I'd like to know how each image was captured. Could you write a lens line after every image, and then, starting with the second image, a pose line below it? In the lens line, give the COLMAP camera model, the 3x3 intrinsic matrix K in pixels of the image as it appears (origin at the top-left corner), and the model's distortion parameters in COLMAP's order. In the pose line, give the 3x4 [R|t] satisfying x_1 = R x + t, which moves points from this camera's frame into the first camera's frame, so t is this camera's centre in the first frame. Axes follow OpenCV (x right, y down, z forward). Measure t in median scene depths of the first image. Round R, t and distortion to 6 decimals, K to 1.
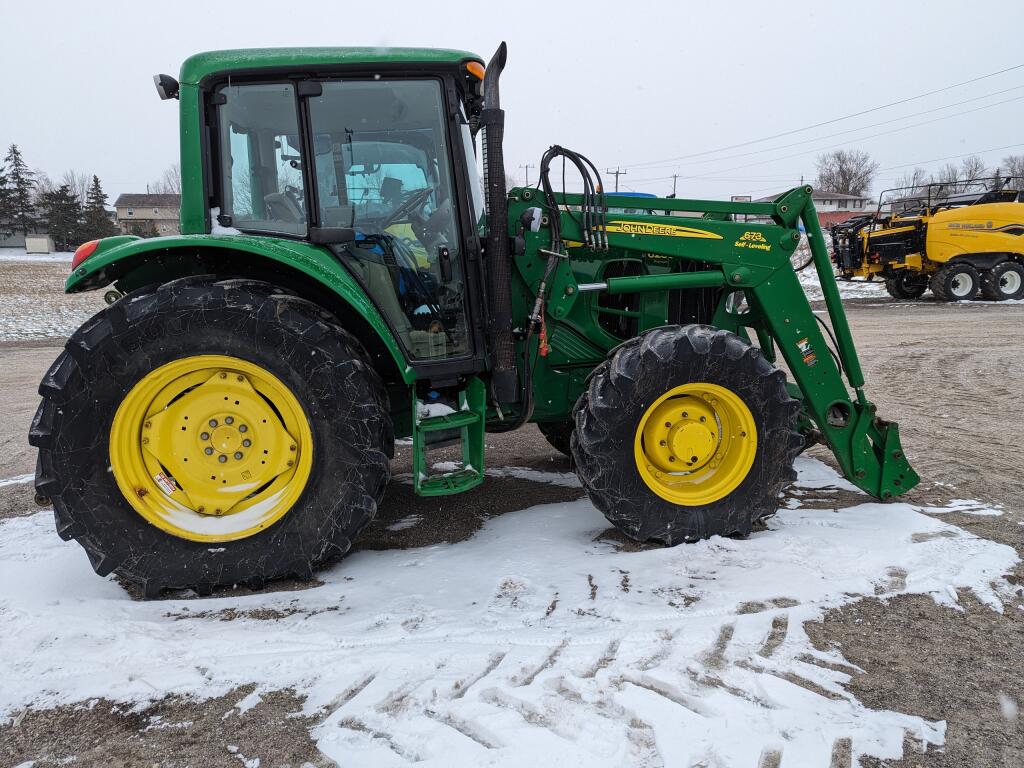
lens RADIAL K [[701.5, 0, 512.0], [0, 701.5, 384.0], [0, 0, 1]] dist [0.006245, 0.003298]
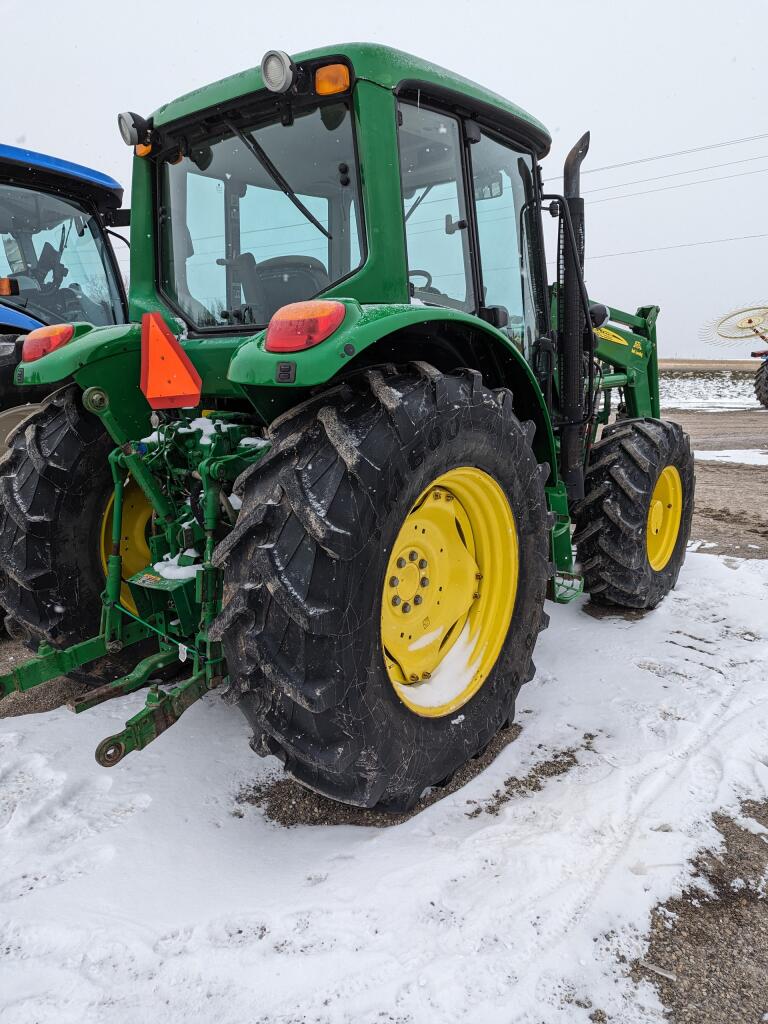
lens RADIAL K [[701.5, 0, 386.3], [0, 701.5, 527.5], [0, 0, 1]] dist [0.006245, 0.003298]
pose [[0.724190, -0.126295, 0.677937, -0.964713], [0.098340, 0.991953, 0.079744, -0.043413], [-0.682553, 0.008918, 0.730782, 0.480739]]
